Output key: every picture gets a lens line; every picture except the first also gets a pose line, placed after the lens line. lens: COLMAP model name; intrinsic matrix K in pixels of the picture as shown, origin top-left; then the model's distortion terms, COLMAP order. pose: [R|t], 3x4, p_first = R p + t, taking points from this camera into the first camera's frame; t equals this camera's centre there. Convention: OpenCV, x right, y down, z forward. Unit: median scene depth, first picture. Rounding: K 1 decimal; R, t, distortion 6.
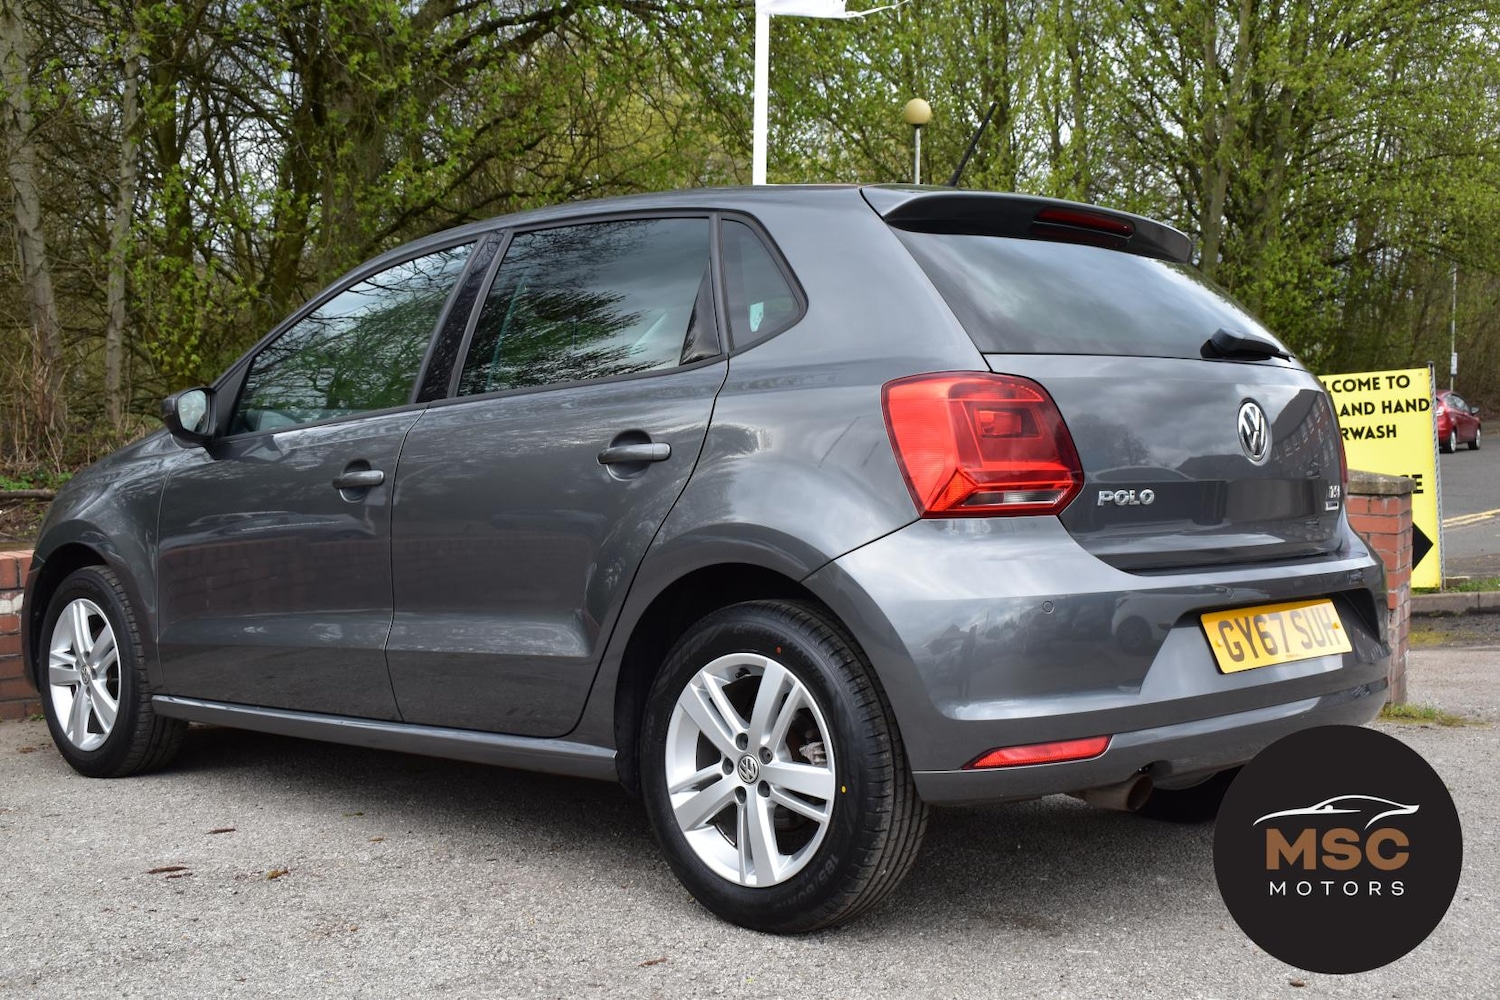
lens RADIAL K [[1812.1, 0, 743.4], [0, 1812.1, 494.6], [0, 0, 1]] dist [-0.046009, -0.009422]
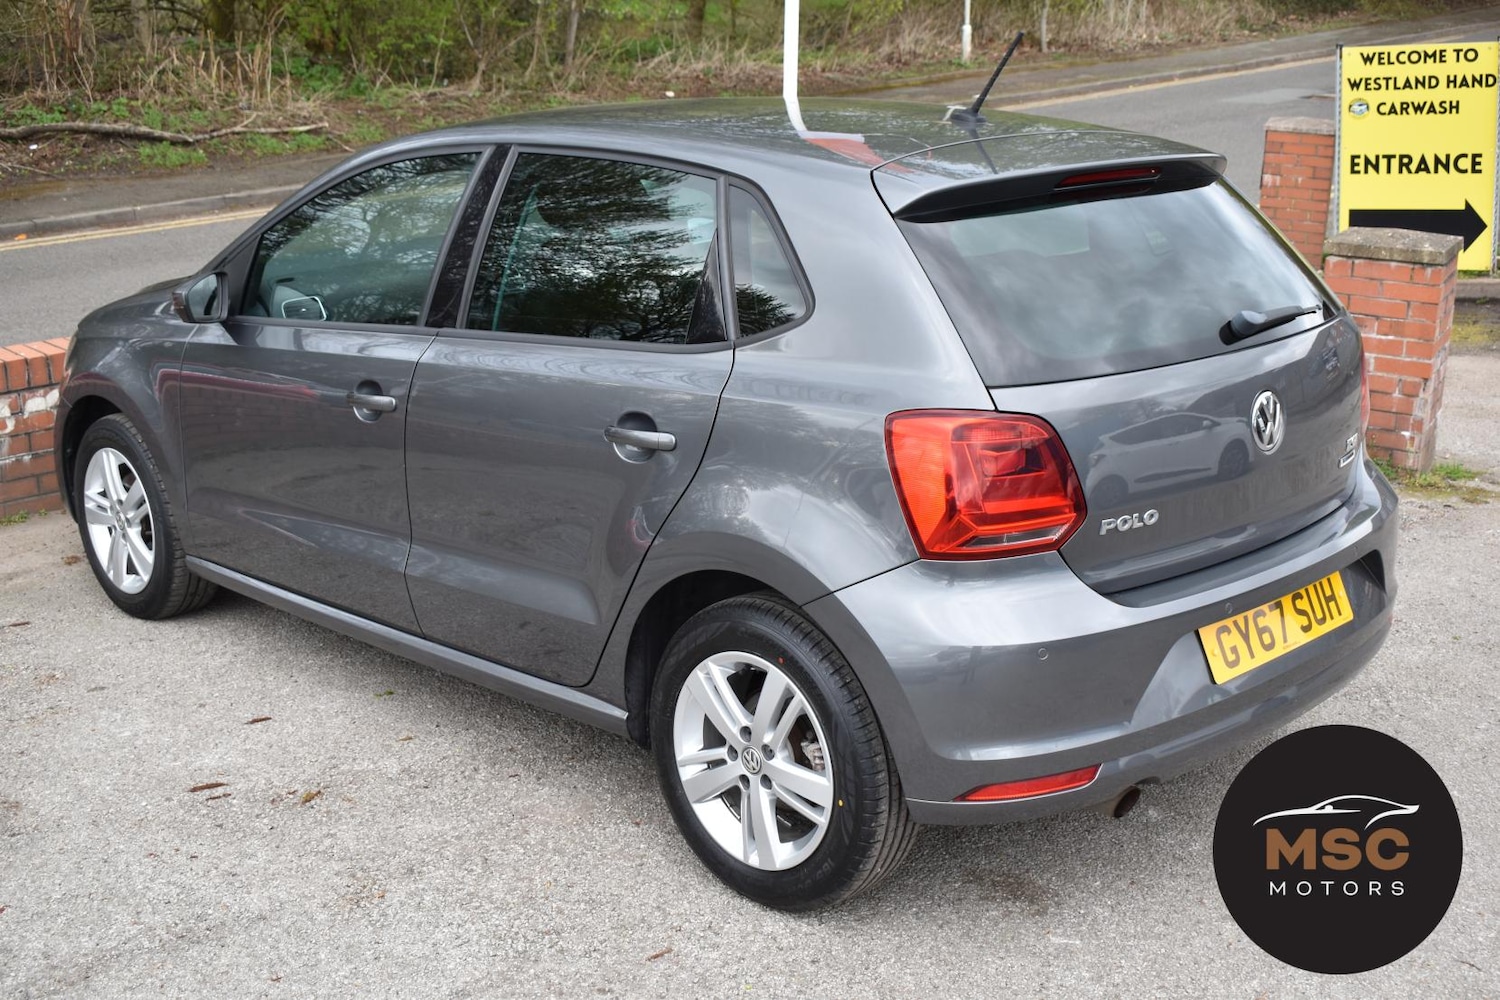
lens RADIAL K [[1812.1, 0, 743.4], [0, 1812.1, 494.6], [0, 0, 1]] dist [-0.046009, -0.009422]
pose [[0.999617, 0.006676, -0.026860, 0.023432], [0.000009, 0.970398, 0.241512, -0.232996], [0.027678, -0.241419, 0.970026, 0.027411]]
